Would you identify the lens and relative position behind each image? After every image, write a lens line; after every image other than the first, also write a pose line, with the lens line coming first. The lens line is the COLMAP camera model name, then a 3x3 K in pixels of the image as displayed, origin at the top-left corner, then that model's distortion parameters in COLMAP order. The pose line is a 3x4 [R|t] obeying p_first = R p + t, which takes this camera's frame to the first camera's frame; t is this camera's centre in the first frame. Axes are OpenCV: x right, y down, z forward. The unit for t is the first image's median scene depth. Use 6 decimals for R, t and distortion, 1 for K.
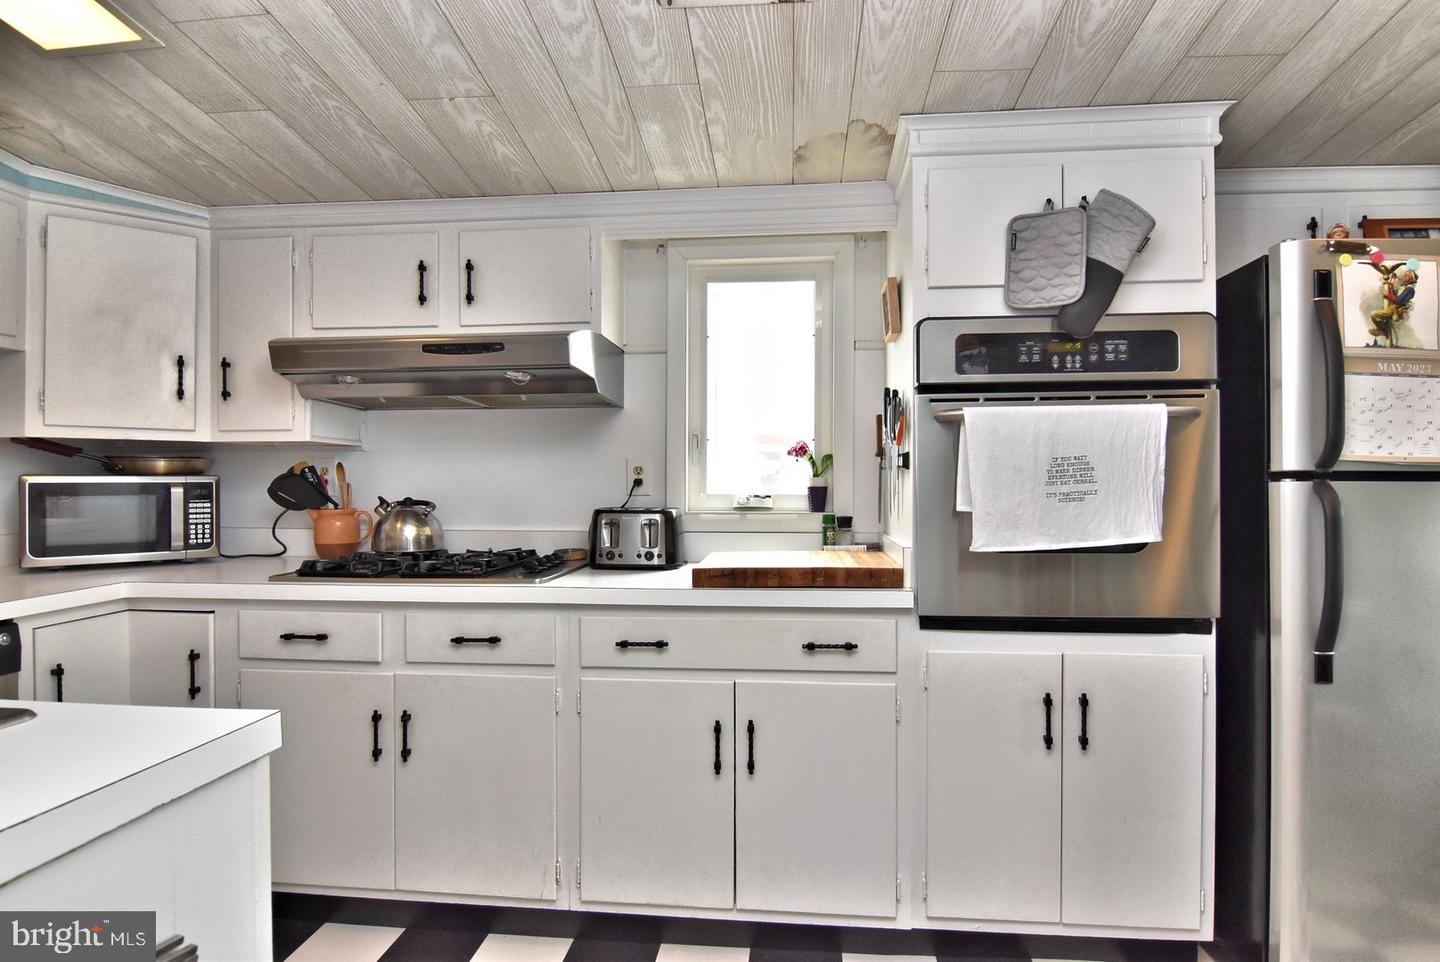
lens RADIAL K [[777.0, 0, 716.9], [0, 777.0, 483.8], [0, 0, 1]] dist [-0.004675, -0.007396]
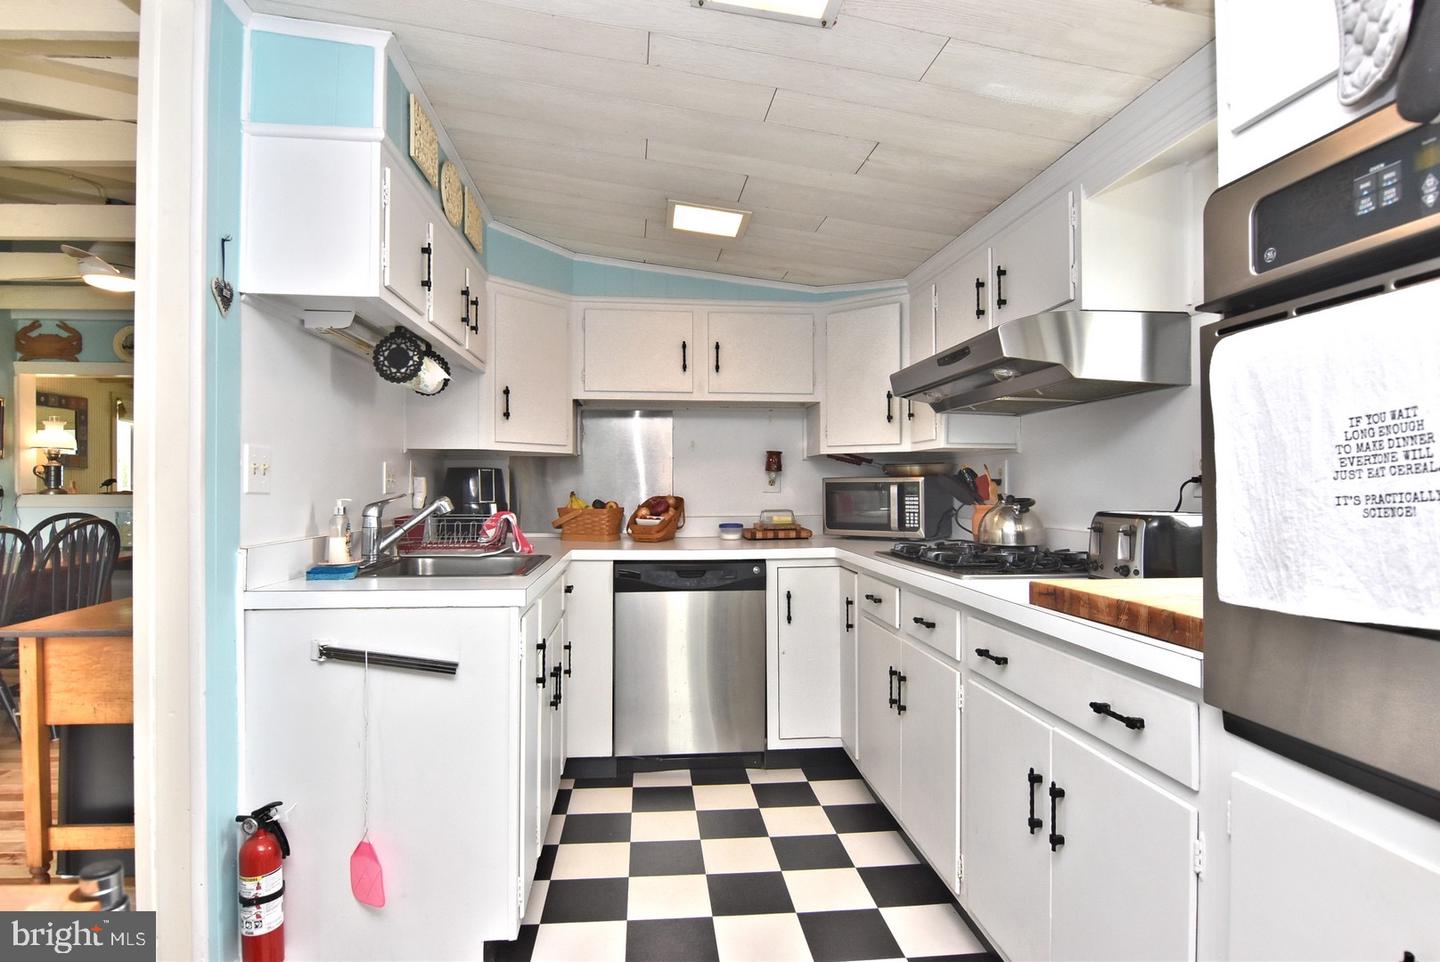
lens RADIAL K [[777.0, 0, 714.4], [0, 777.0, 480.0], [0, 0, 1]] dist [-0.004675, -0.007396]
pose [[0.187546, -0.005083, -0.982243, 0.738989], [-0.005883, 0.999963, -0.006298, 0.006854], [0.982238, 0.006960, 0.187509, 0.511372]]
